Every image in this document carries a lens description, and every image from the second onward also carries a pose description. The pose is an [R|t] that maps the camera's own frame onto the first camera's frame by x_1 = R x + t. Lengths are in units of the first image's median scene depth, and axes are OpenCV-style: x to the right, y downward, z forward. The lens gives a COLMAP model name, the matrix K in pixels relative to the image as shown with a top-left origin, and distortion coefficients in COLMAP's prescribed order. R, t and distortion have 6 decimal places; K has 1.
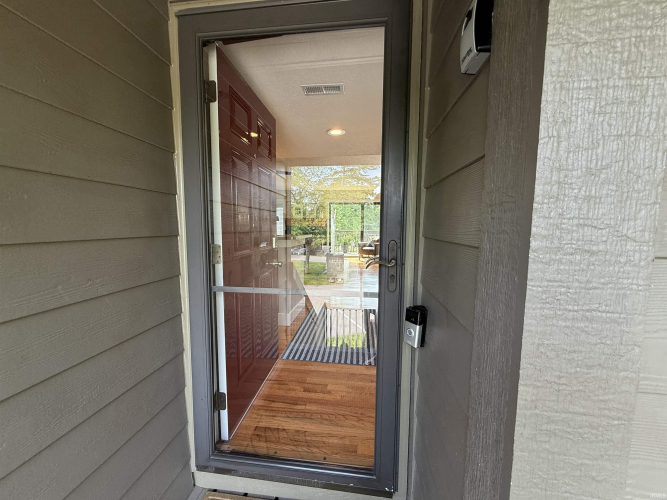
lens RADIAL K [[263.8, 0, 331.7], [0, 263.8, 248.5], [0, 0, 1]] dist [0.000565, 0.000070]
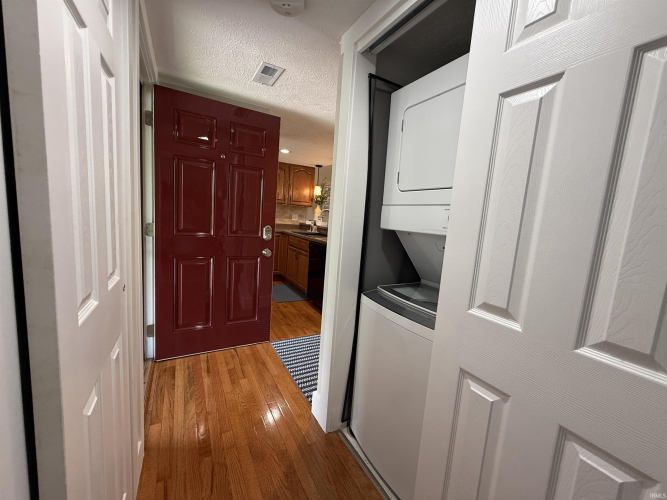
lens RADIAL K [[263.8, 0, 331.7], [0, 263.8, 248.5], [0, 0, 1]] dist [0.000565, 0.000070]
pose [[0.597049, 0.133097, -0.791086, 0.926944], [-0.138745, 0.988411, 0.061583, -0.073924], [0.790115, 0.072992, 0.608597, 0.636615]]
